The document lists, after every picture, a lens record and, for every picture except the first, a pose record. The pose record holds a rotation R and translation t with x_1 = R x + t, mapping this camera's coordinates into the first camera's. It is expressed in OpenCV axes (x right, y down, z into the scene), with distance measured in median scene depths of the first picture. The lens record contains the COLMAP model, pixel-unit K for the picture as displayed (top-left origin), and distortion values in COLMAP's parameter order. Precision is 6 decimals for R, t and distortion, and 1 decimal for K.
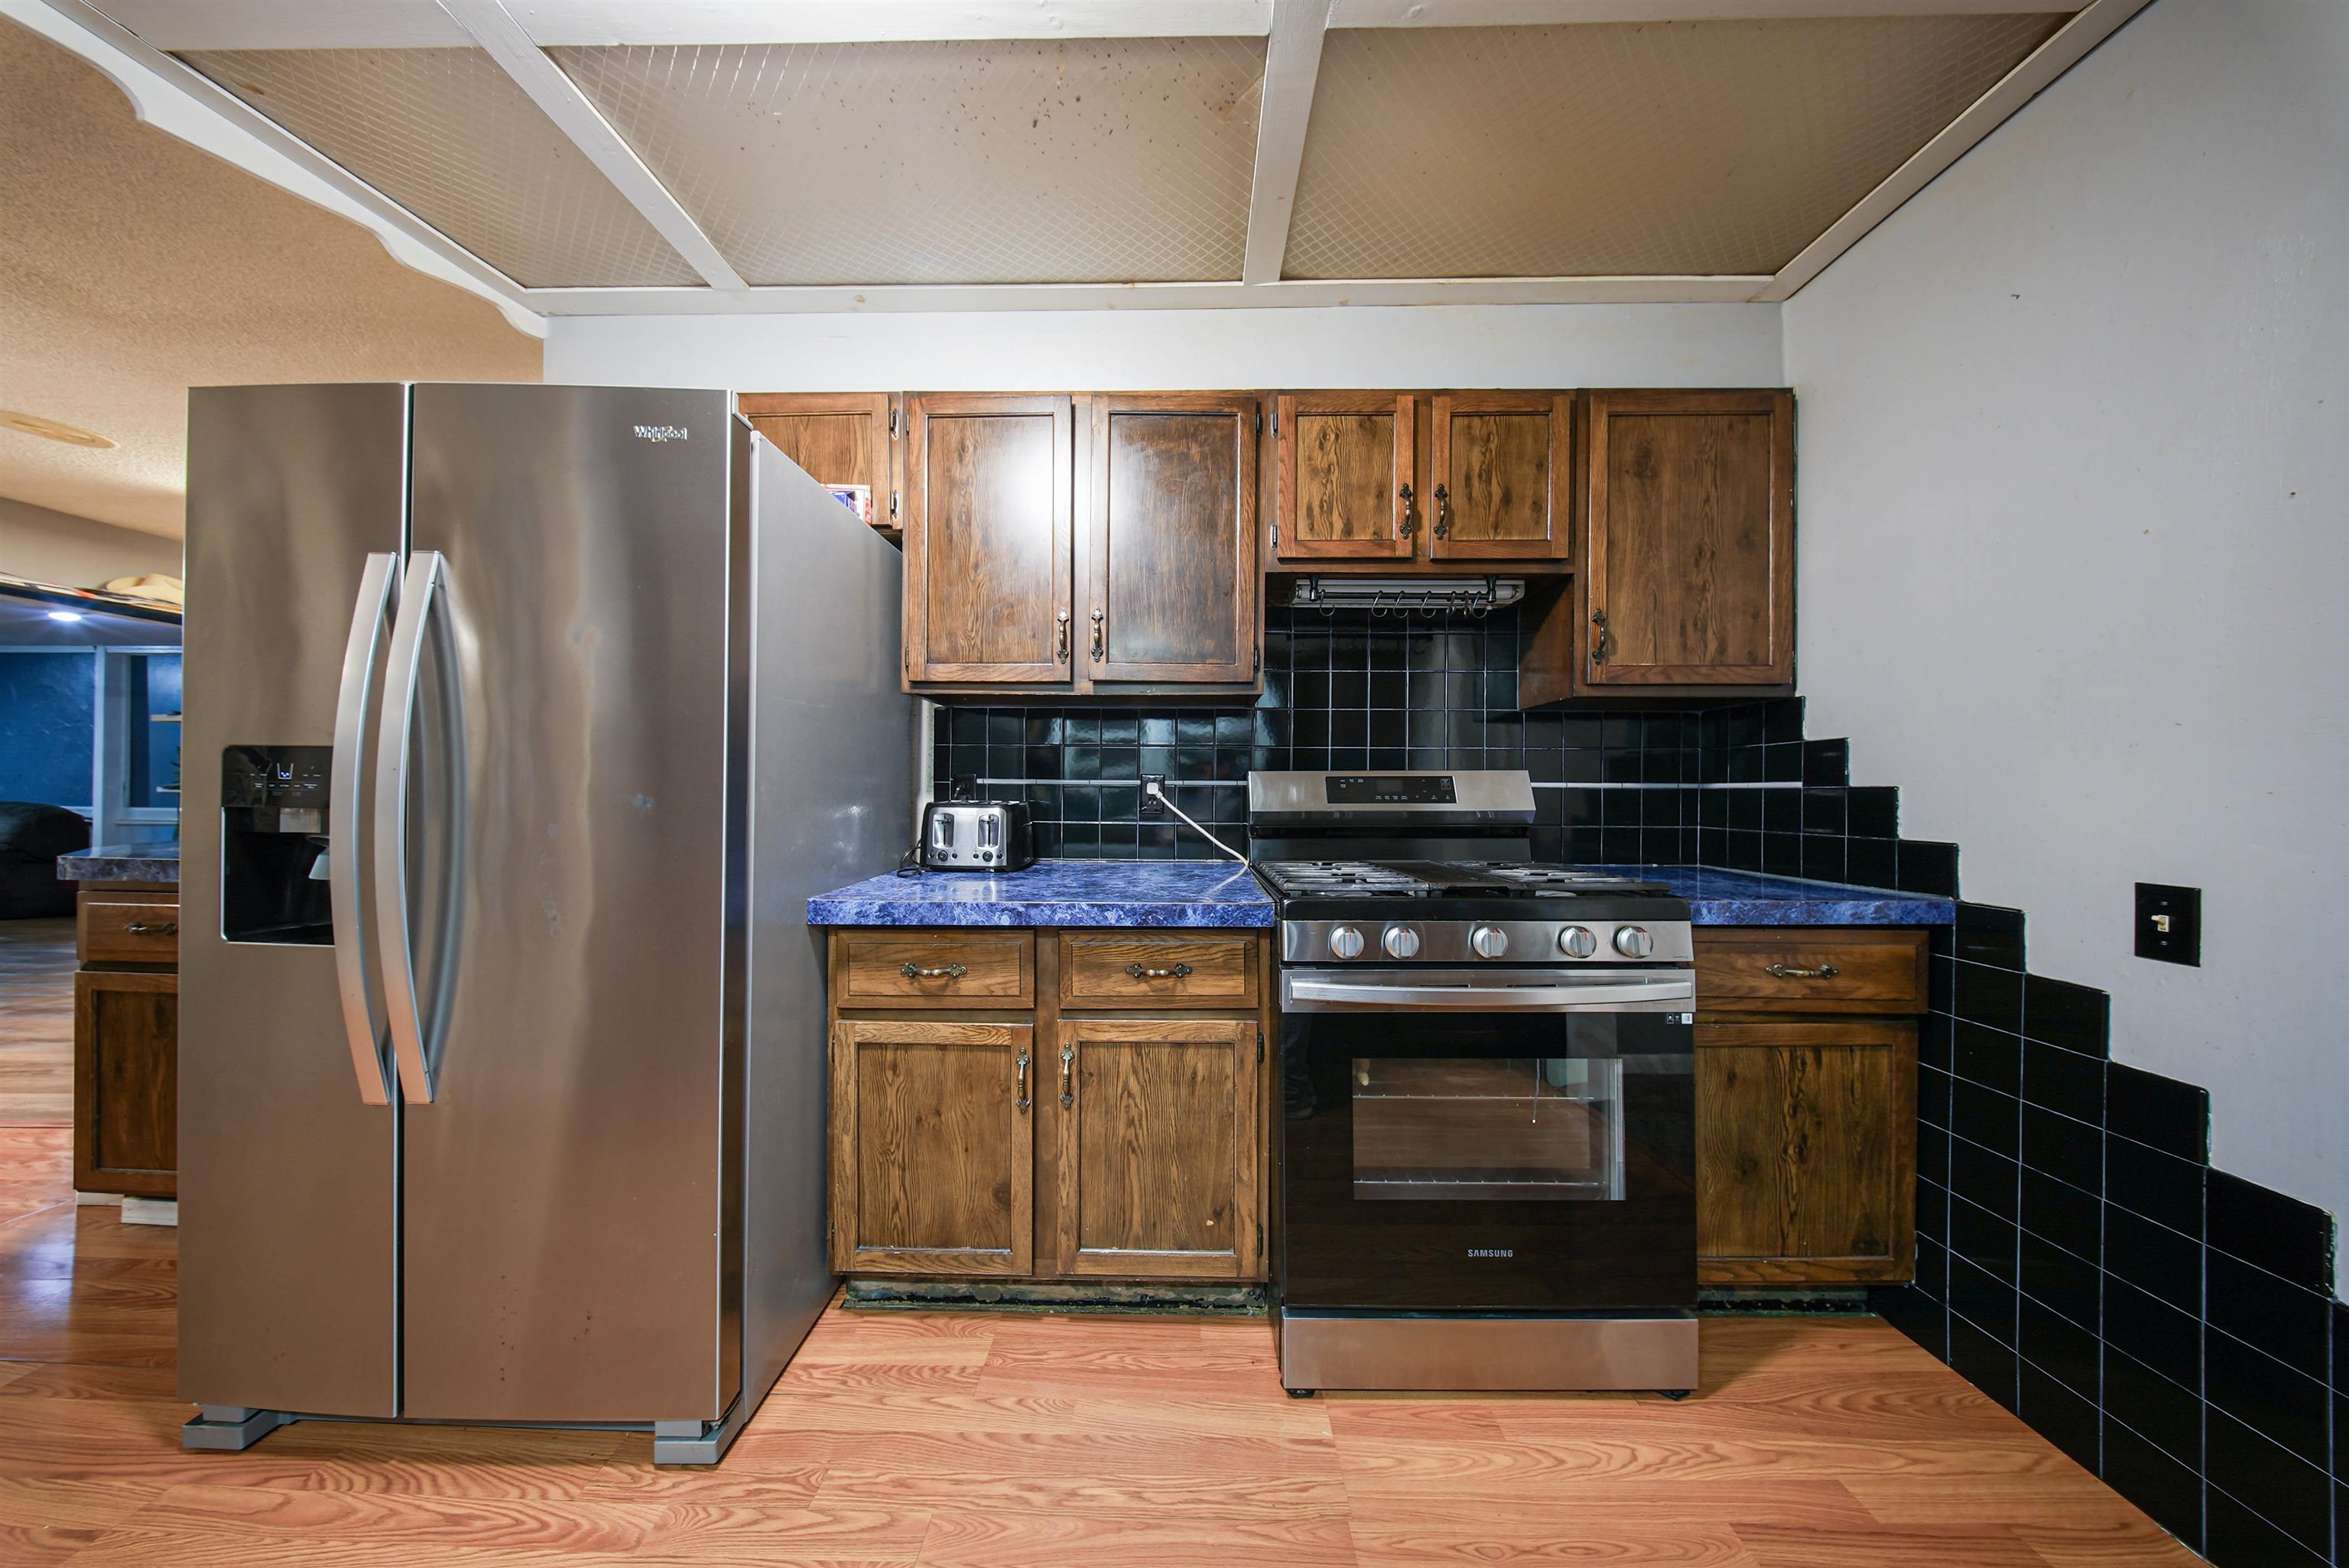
lens RADIAL K [[690.0, 0, 1172.0], [0, 690.0, 790.5], [0, 0, 1]] dist [-0.004123, -0.000438]
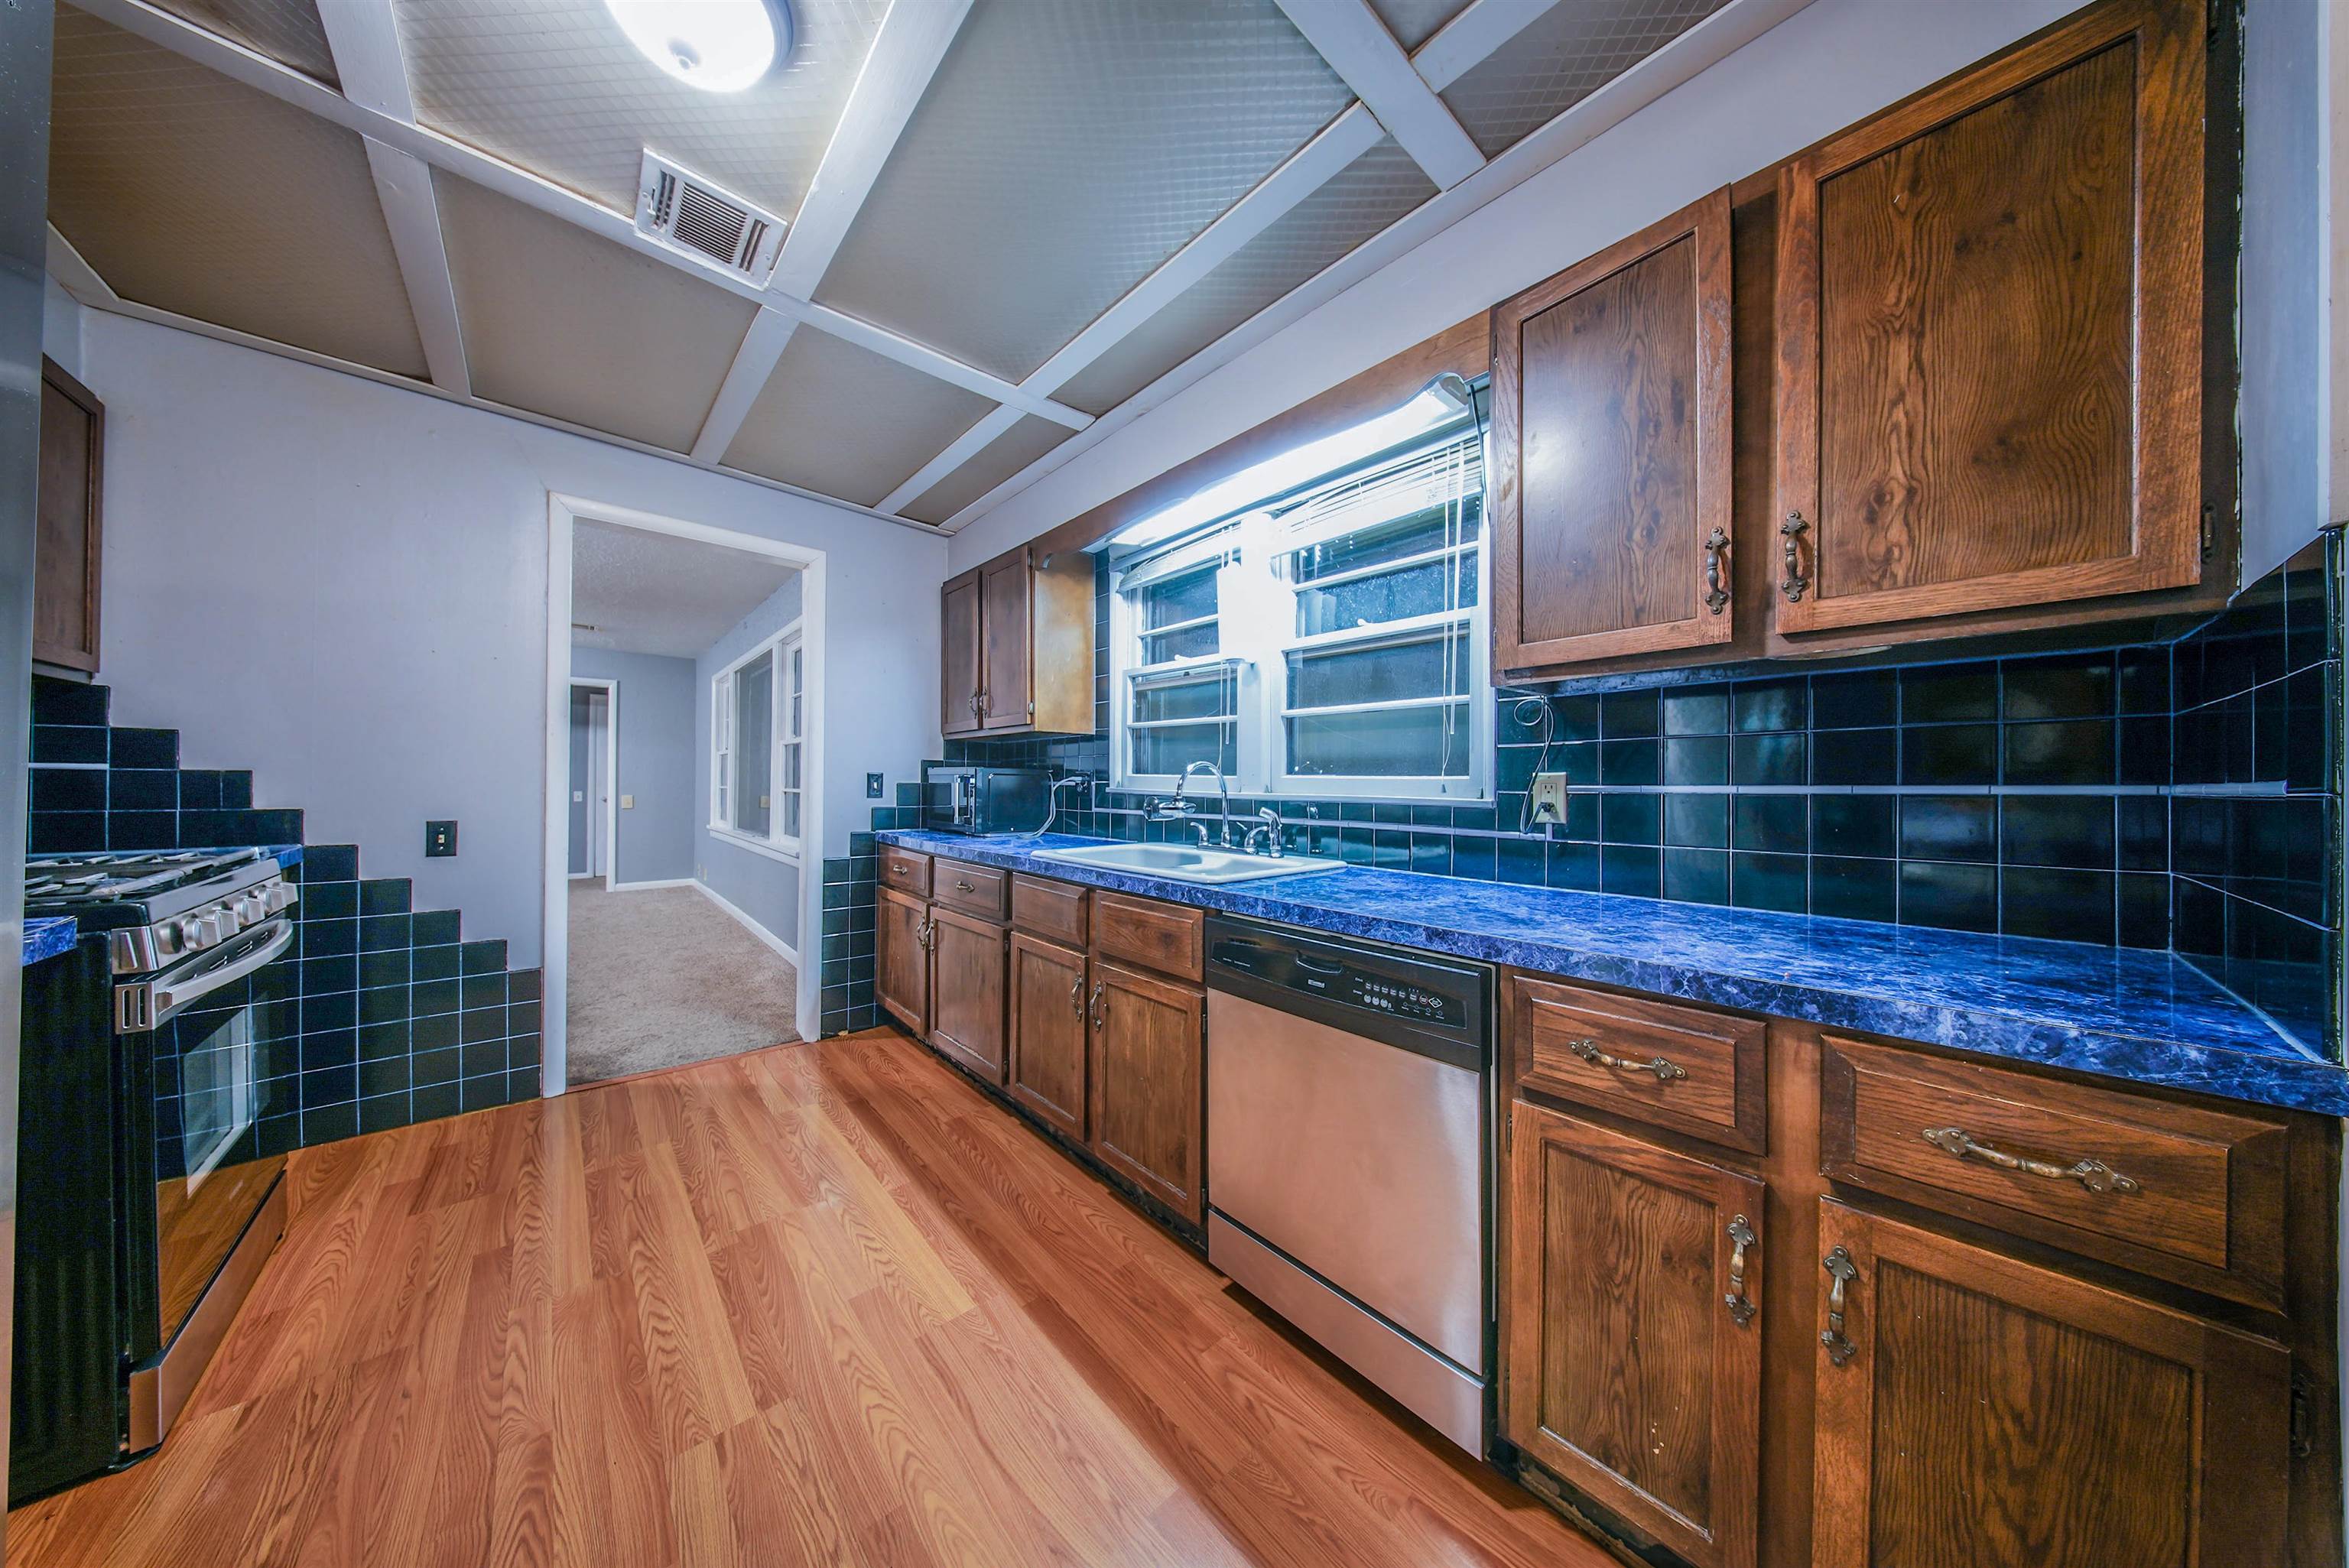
lens RADIAL K [[690.0, 0, 1173.4], [0, 690.0, 790.1], [0, 0, 1]] dist [-0.004123, -0.000438]
pose [[-0.678827, -0.008624, 0.734247, -1.191641], [-0.010984, 0.999938, 0.001590, 0.009519], [-0.734216, -0.006986, -0.678880, 0.556882]]
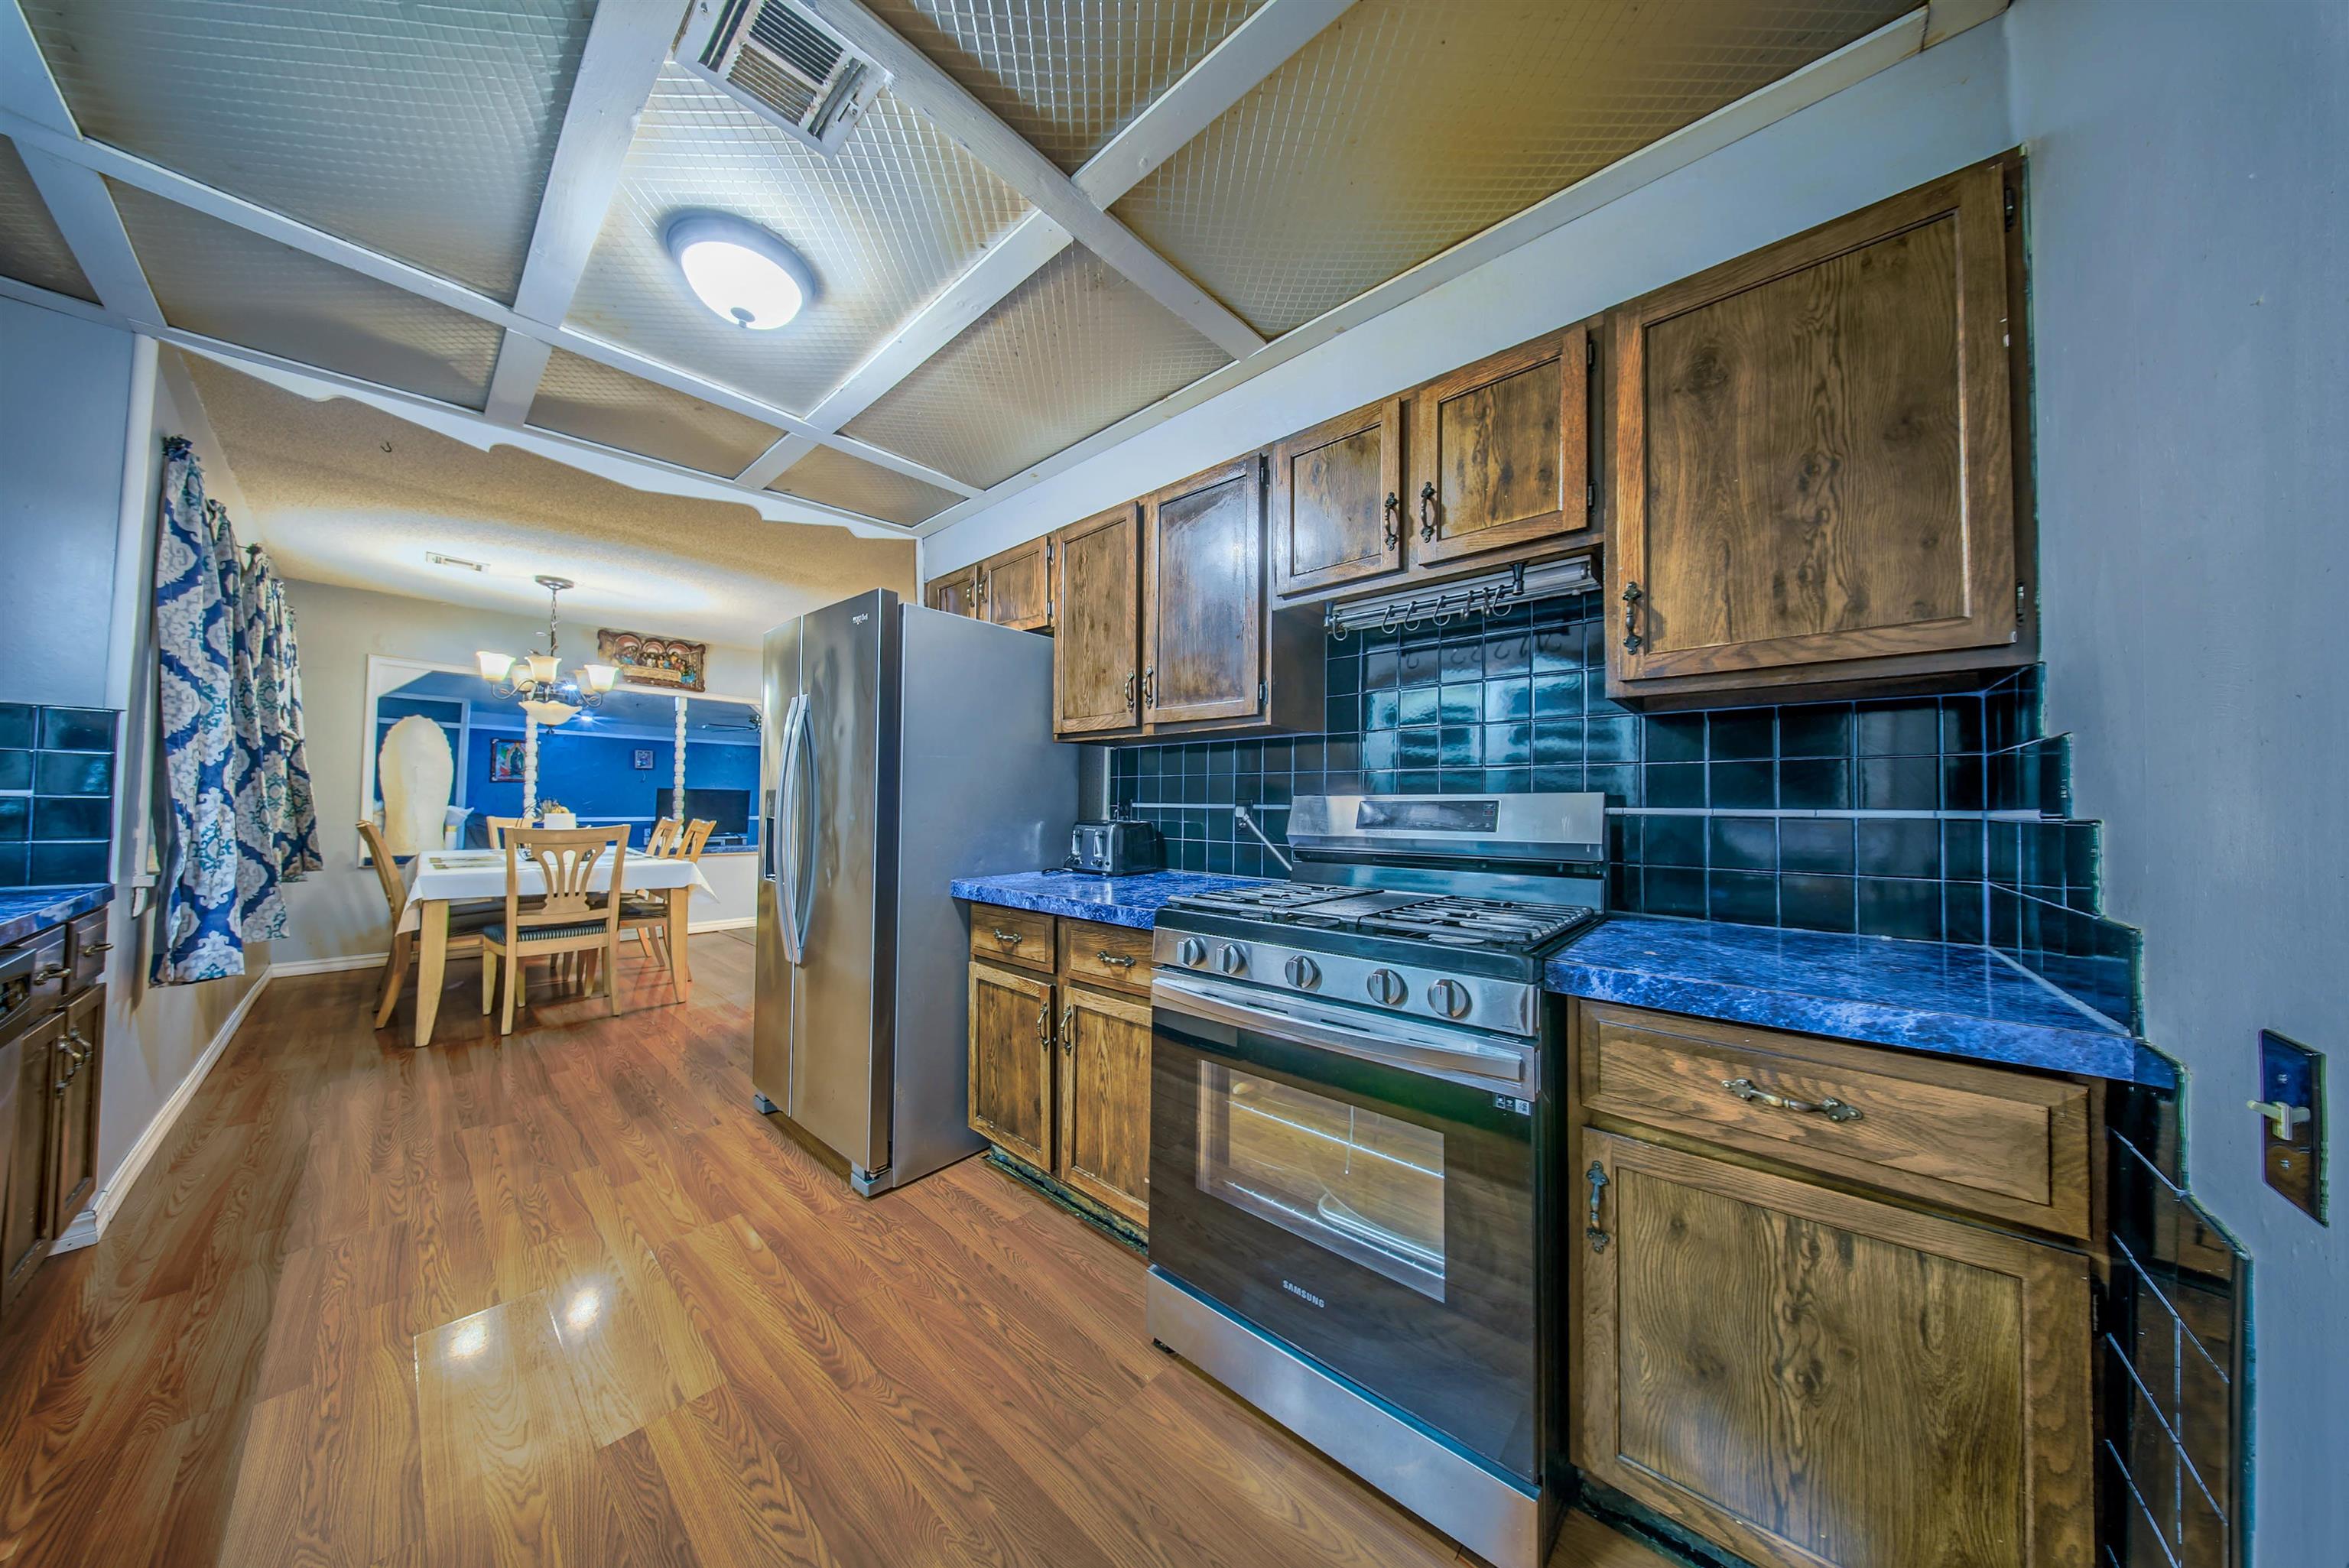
lens RADIAL K [[690.0, 0, 1179.2], [0, 690.0, 792.3], [0, 0, 1]] dist [-0.004123, -0.000438]
pose [[0.766267, -0.010643, -0.642435, 0.859768], [-0.006848, 0.999671, -0.024729, -0.009274], [0.642486, 0.023348, 0.765941, 0.113204]]
